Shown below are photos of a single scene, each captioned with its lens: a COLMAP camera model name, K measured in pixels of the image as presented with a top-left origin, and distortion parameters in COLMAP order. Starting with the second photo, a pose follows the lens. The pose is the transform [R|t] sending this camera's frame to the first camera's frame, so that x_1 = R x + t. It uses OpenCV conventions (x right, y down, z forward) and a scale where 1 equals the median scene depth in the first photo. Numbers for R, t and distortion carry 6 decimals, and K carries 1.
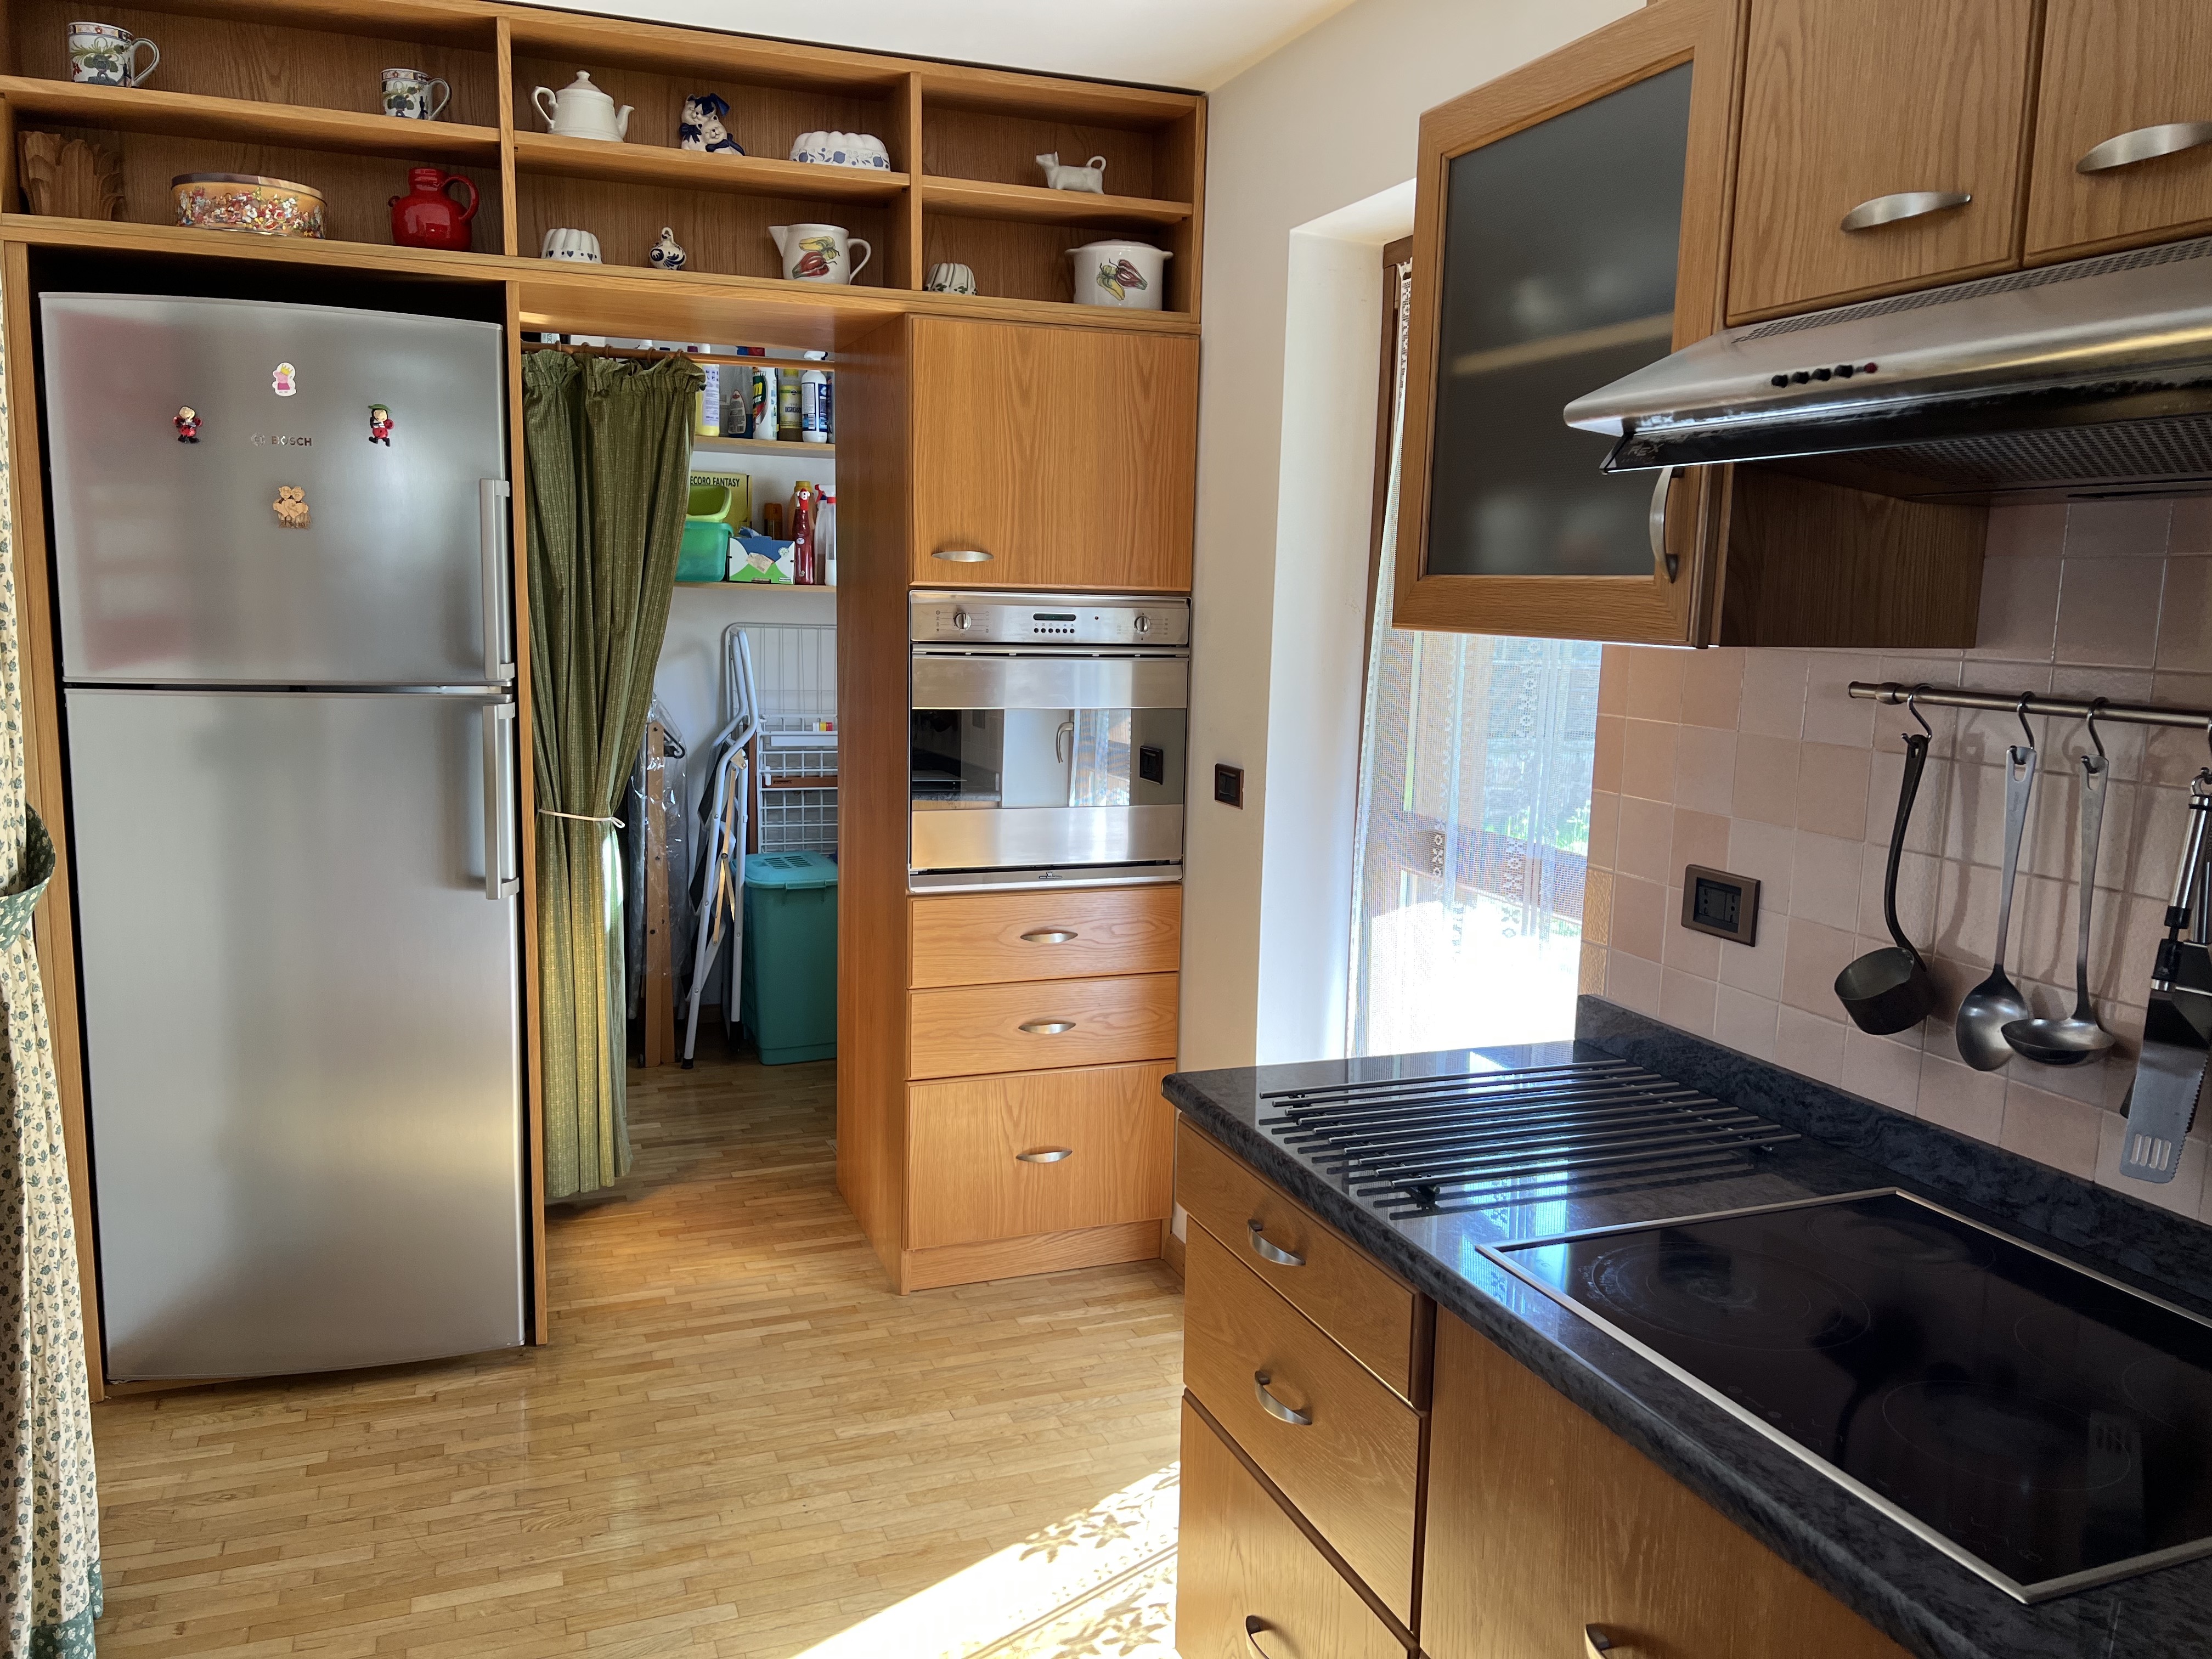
lens RADIAL K [[1671.1, 0, 1106.0], [0, 1671.1, 829.5], [0, 0, 1]] dist [0.014676, -0.006513]
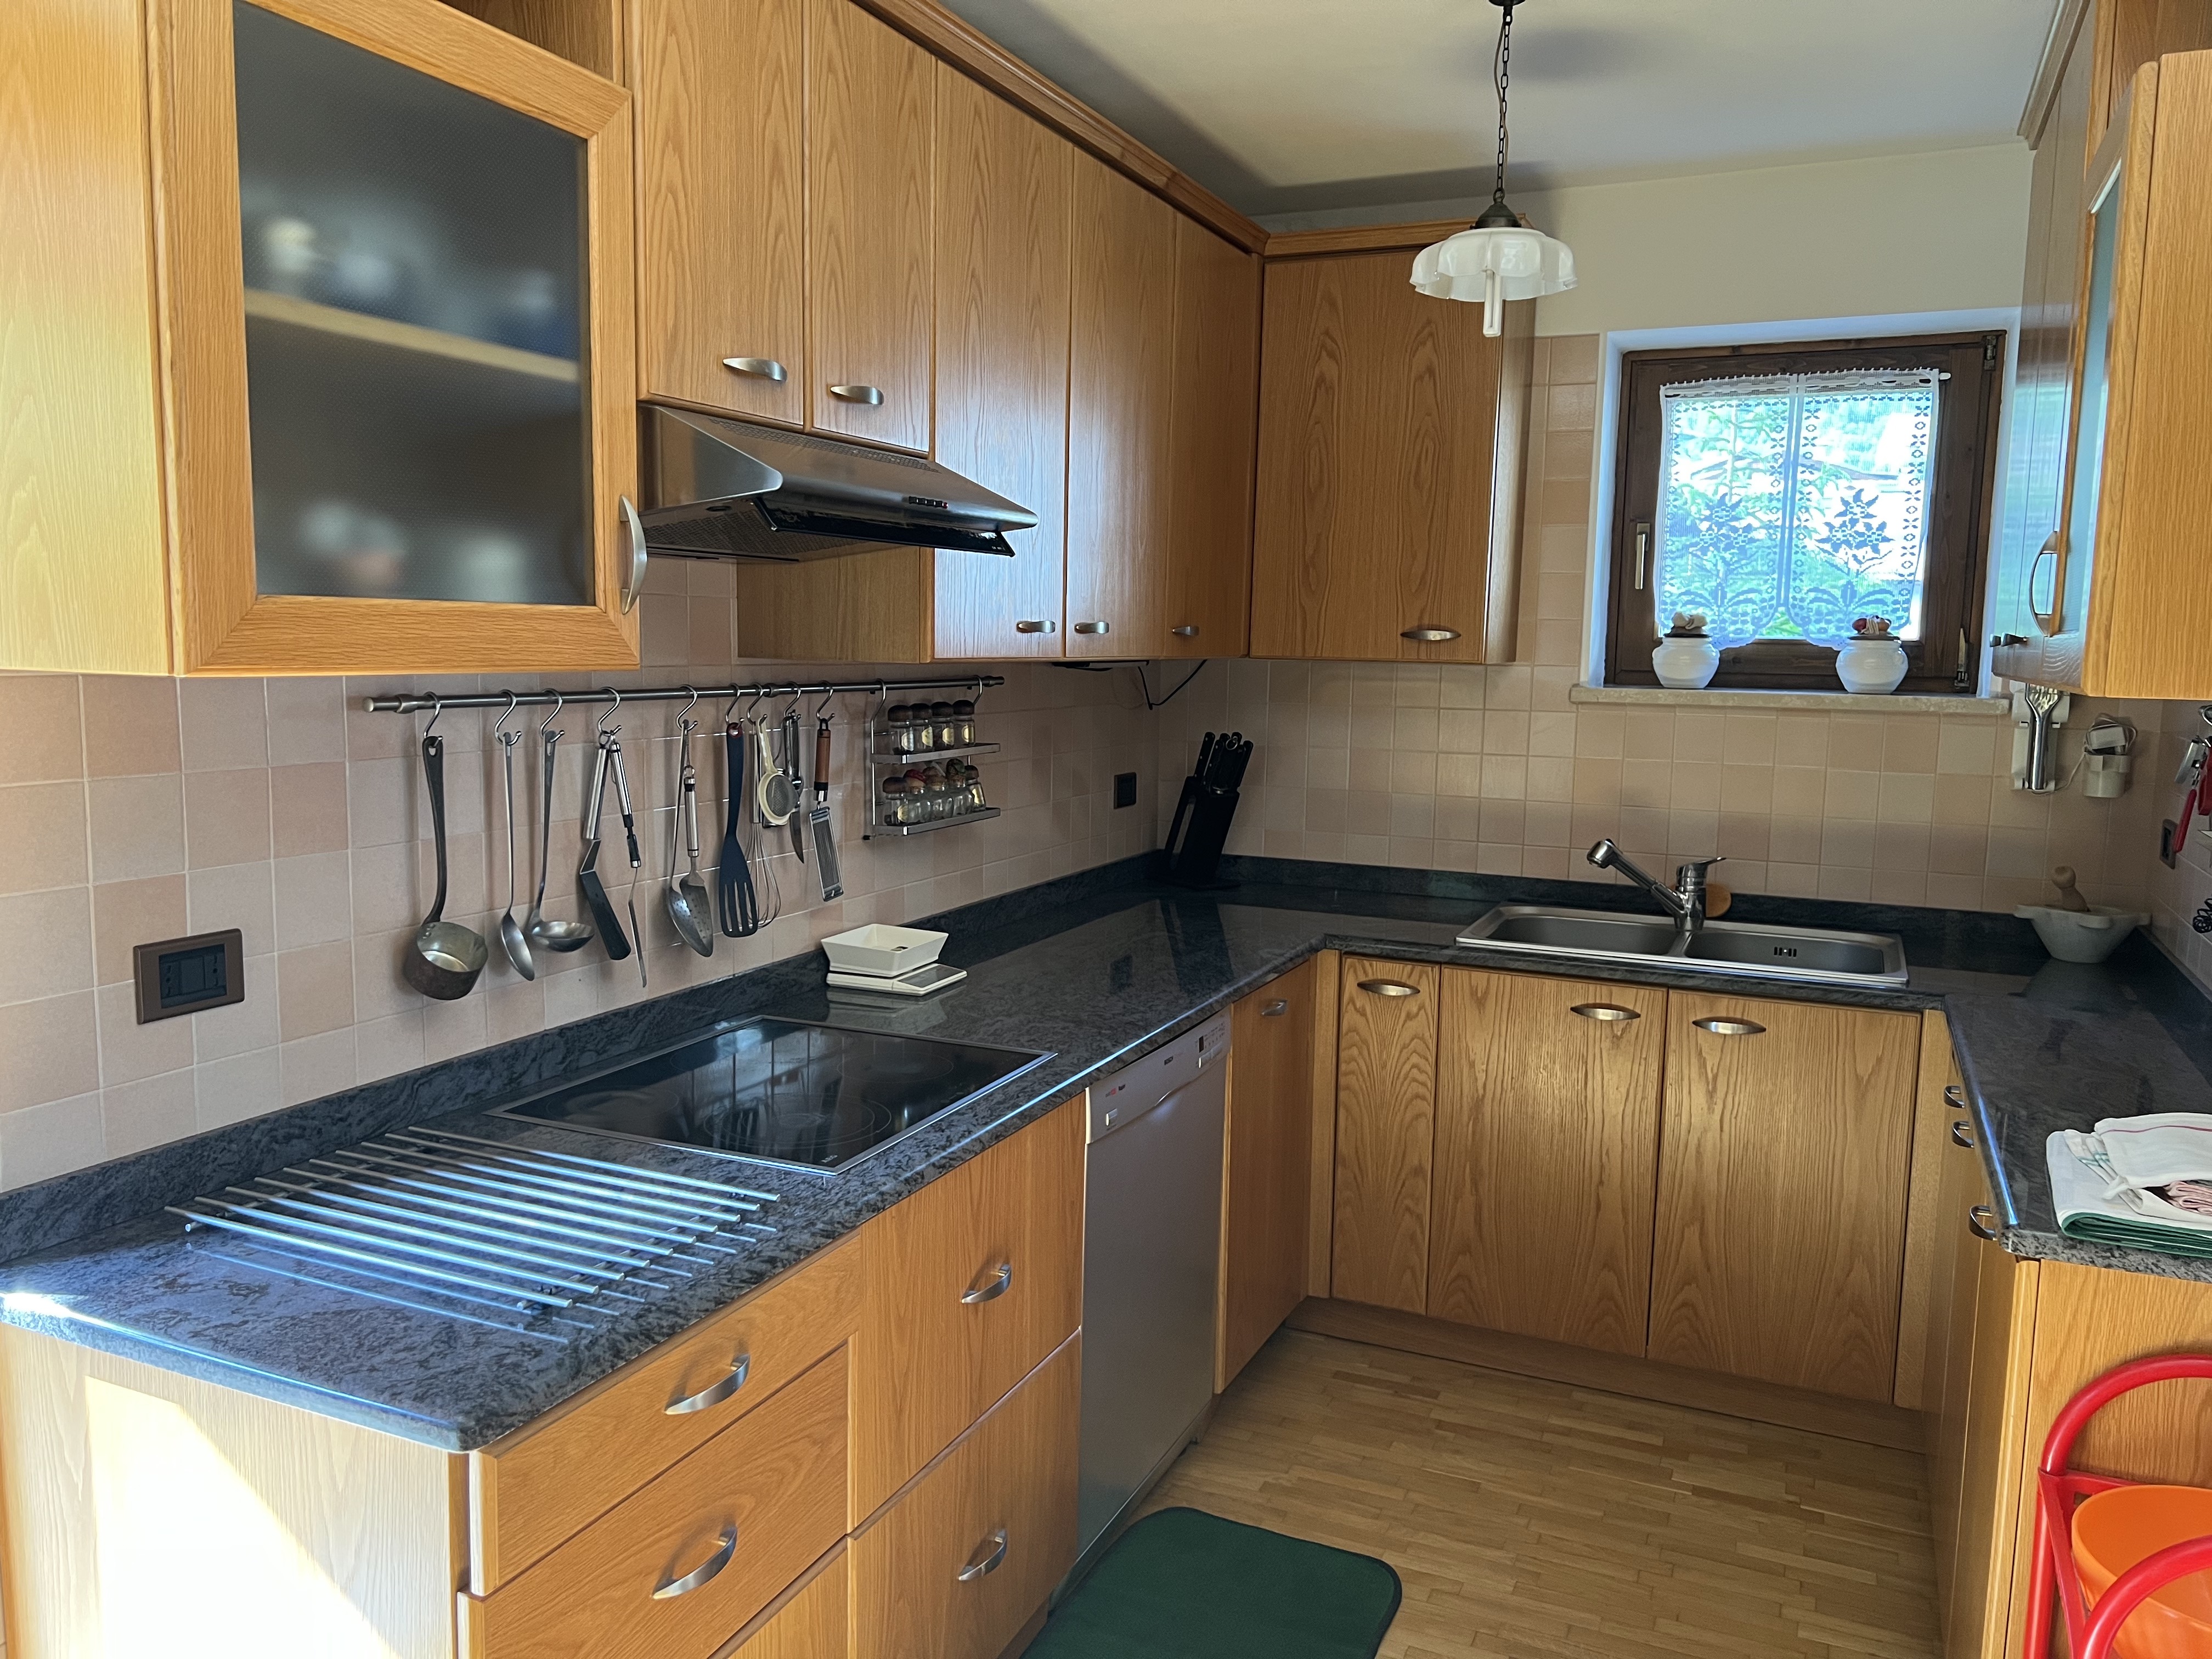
lens RADIAL K [[1671.1, 0, 1106.0], [0, 1671.1, 829.5], [0, 0, 1]] dist [0.014676, -0.006513]
pose [[-0.706350, -0.126678, 0.696435, -0.572975], [0.061411, 0.969180, 0.238575, -0.211417], [-0.705193, 0.211287, -0.676801, 1.287753]]
